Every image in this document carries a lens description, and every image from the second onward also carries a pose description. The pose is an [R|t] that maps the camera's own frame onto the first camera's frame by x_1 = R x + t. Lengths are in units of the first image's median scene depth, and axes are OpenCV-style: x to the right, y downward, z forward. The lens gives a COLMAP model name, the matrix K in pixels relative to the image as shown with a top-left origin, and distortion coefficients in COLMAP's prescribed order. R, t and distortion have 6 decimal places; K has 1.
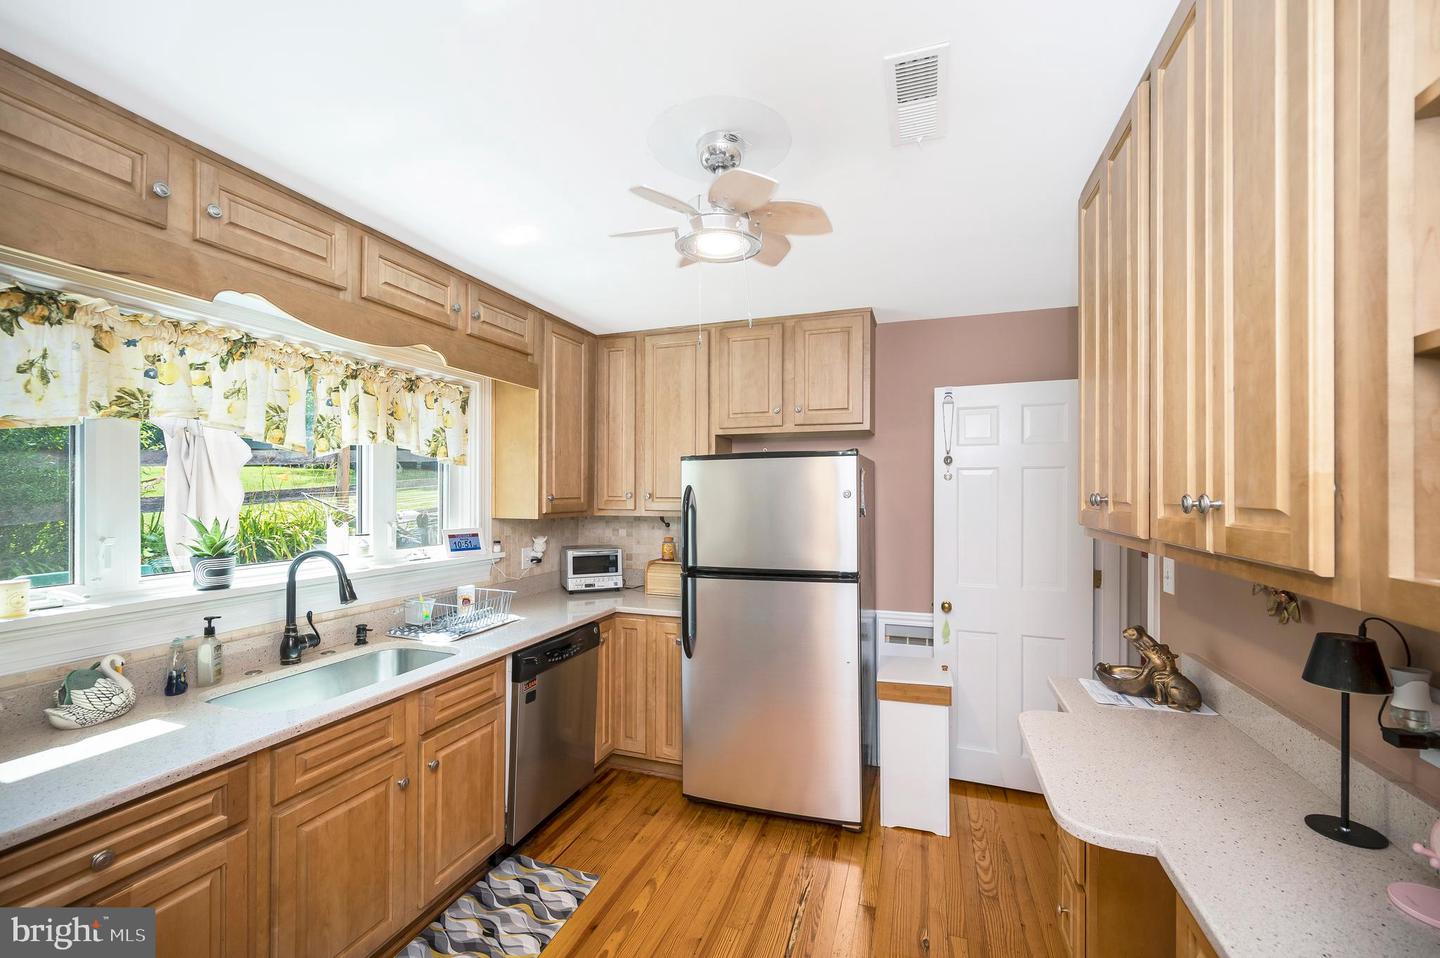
lens RADIAL K [[604.3, 0, 731.1], [0, 604.3, 484.4], [0, 0, 1]] dist [-0.000034, 0.000184]
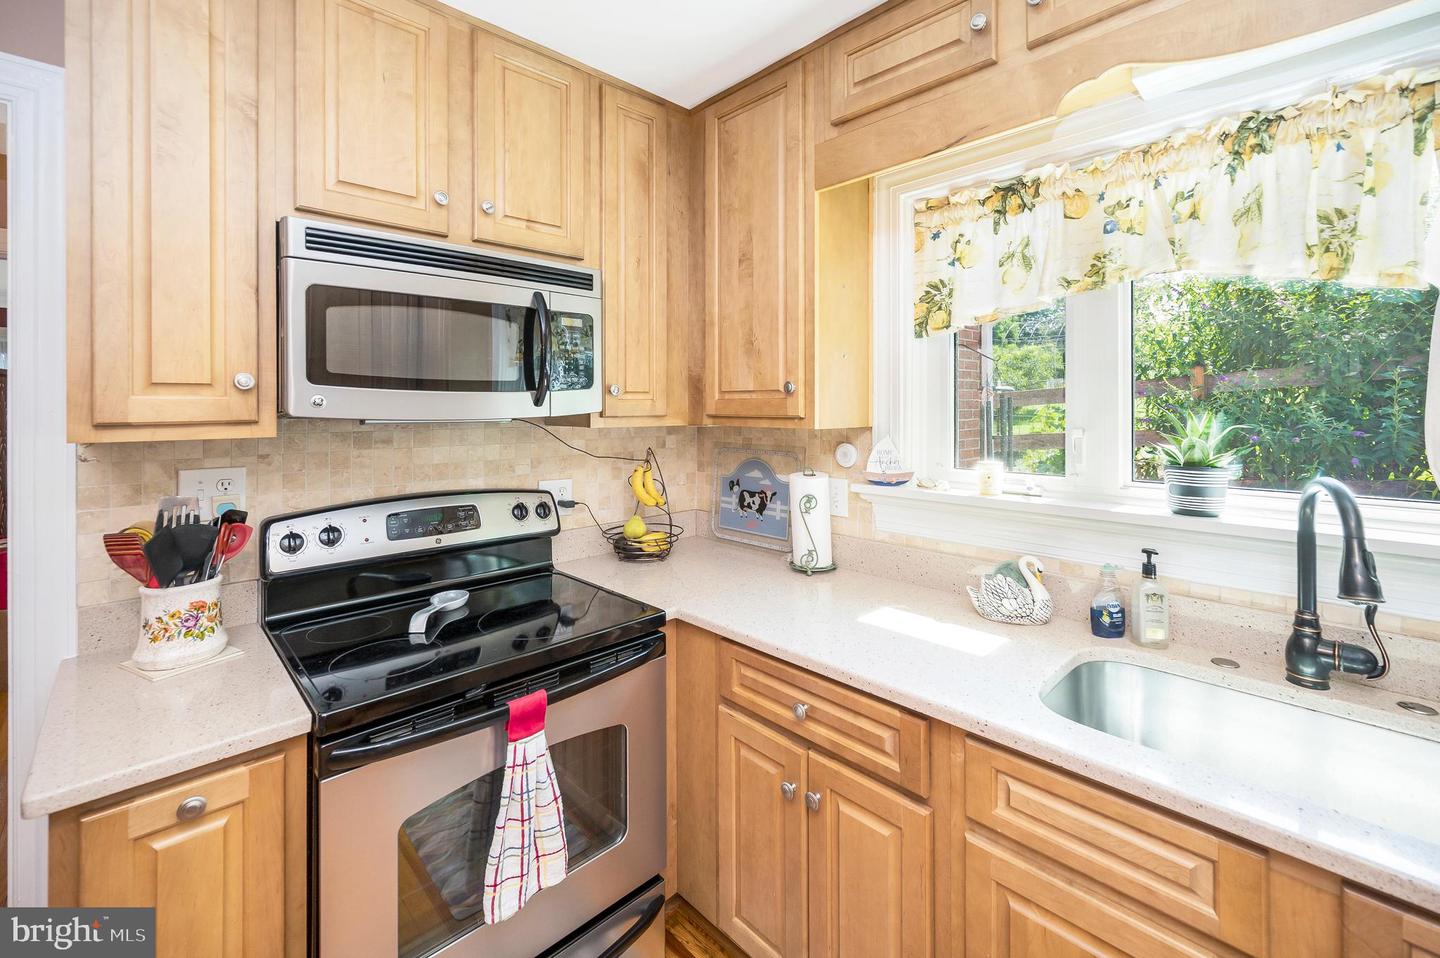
lens RADIAL K [[604.3, 0, 717.3], [0, 604.3, 406.5], [0, 0, 1]] dist [-0.000034, 0.000184]
pose [[-0.469309, -0.002554, -0.883030, -0.006360], [0.012046, 0.999884, -0.009295, 0.040089], [0.882952, -0.014999, -0.469224, 0.660991]]
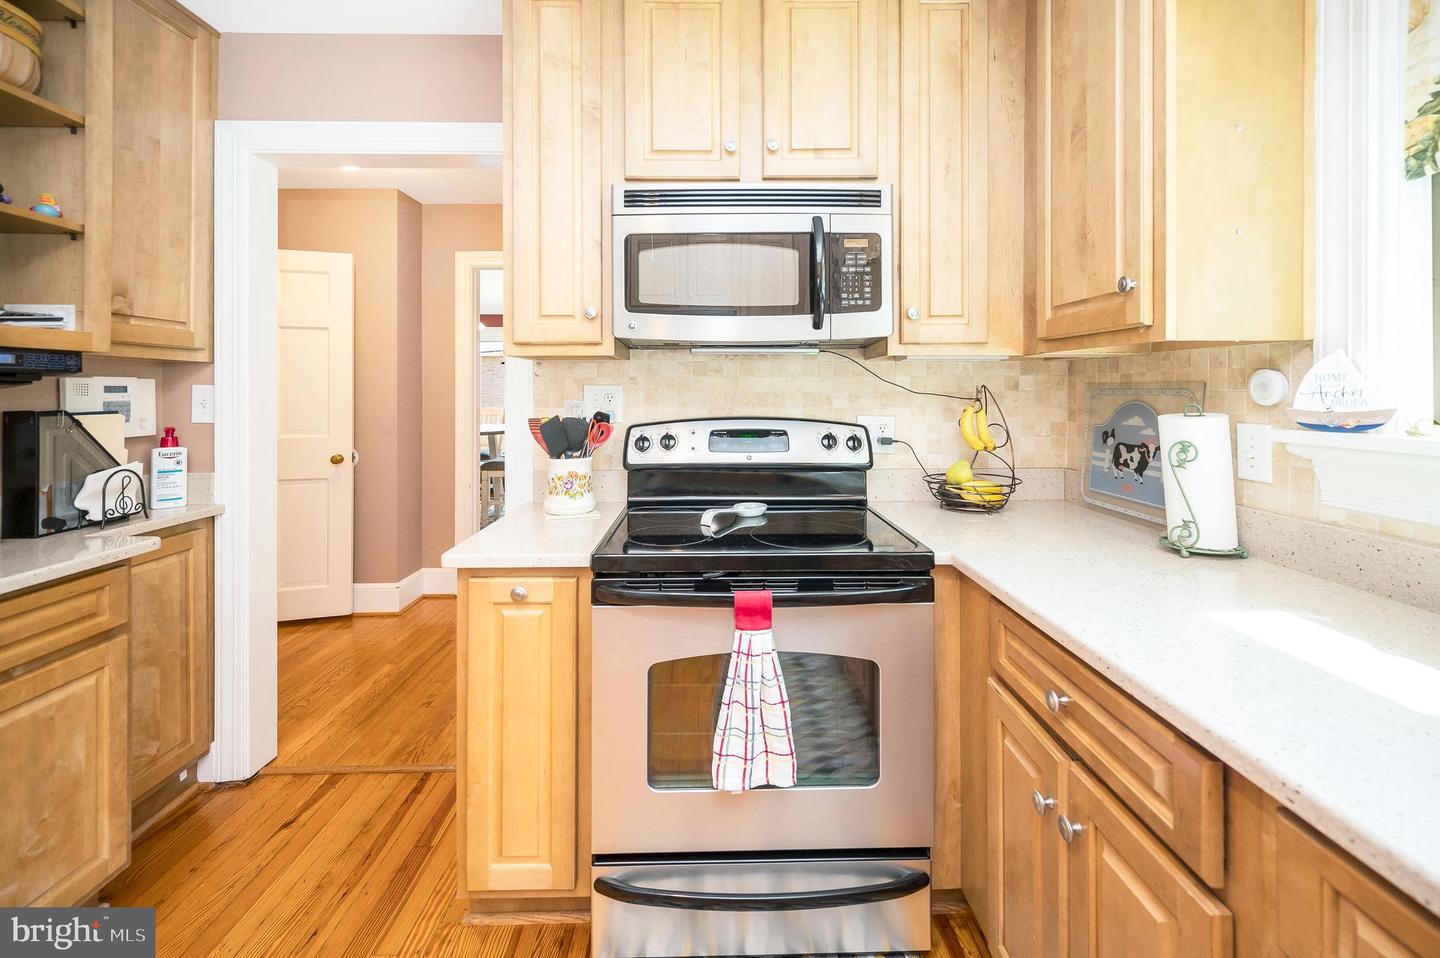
lens RADIAL K [[604.3, 0, 722.7], [0, 604.3, 387.8], [0, 0, 1]] dist [-0.000034, 0.000184]
pose [[-0.941812, -0.000257, -0.336140, -0.172131], [0.004979, 0.999879, -0.014717, 0.103970], [0.336103, -0.015534, -0.941697, 0.768116]]
